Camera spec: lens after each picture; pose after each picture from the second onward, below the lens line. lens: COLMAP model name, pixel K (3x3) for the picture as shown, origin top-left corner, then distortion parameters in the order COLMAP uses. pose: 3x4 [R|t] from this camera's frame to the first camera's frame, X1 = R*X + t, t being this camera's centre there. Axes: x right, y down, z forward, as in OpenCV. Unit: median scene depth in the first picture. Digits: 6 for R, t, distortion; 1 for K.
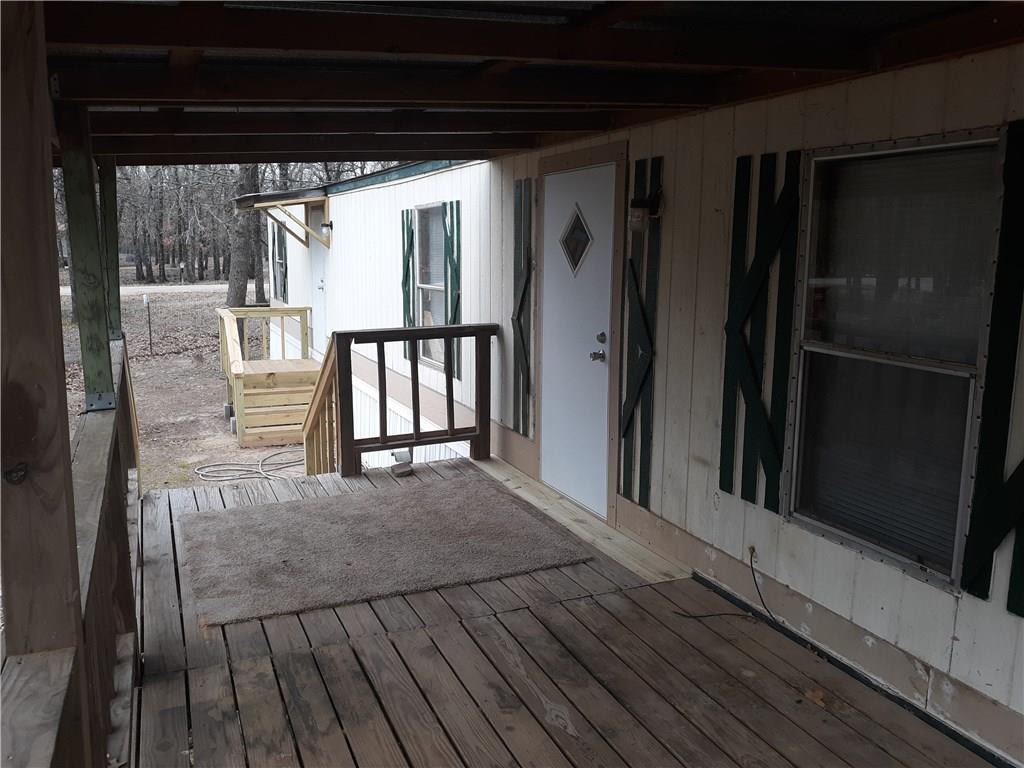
lens RADIAL K [[834.6, 0, 504.3], [0, 834.6, 378.9], [0, 0, 1]] dist [0.178123, -0.537100]
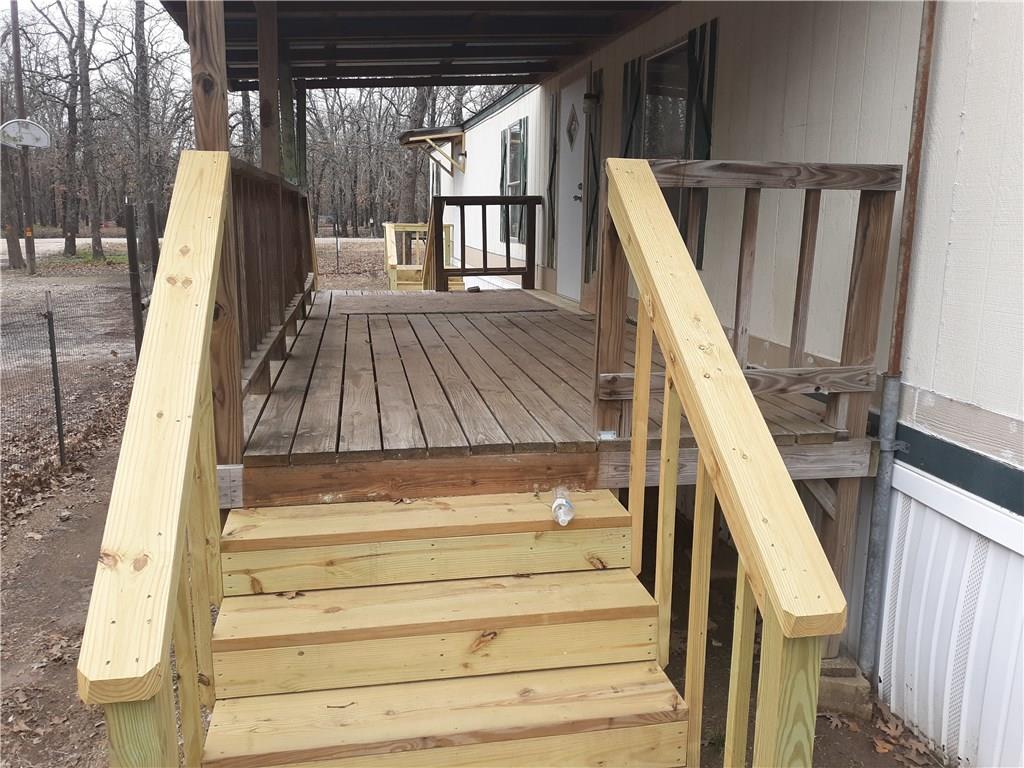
lens RADIAL K [[834.6, 0, 504.3], [0, 834.6, 378.9], [0, 0, 1]] dist [0.178123, -0.537100]
pose [[0.977380, 0.046679, -0.206276, 0.249850], [-0.039621, 0.998483, 0.038222, 0.203181], [0.207748, -0.029184, 0.977747, -0.483282]]
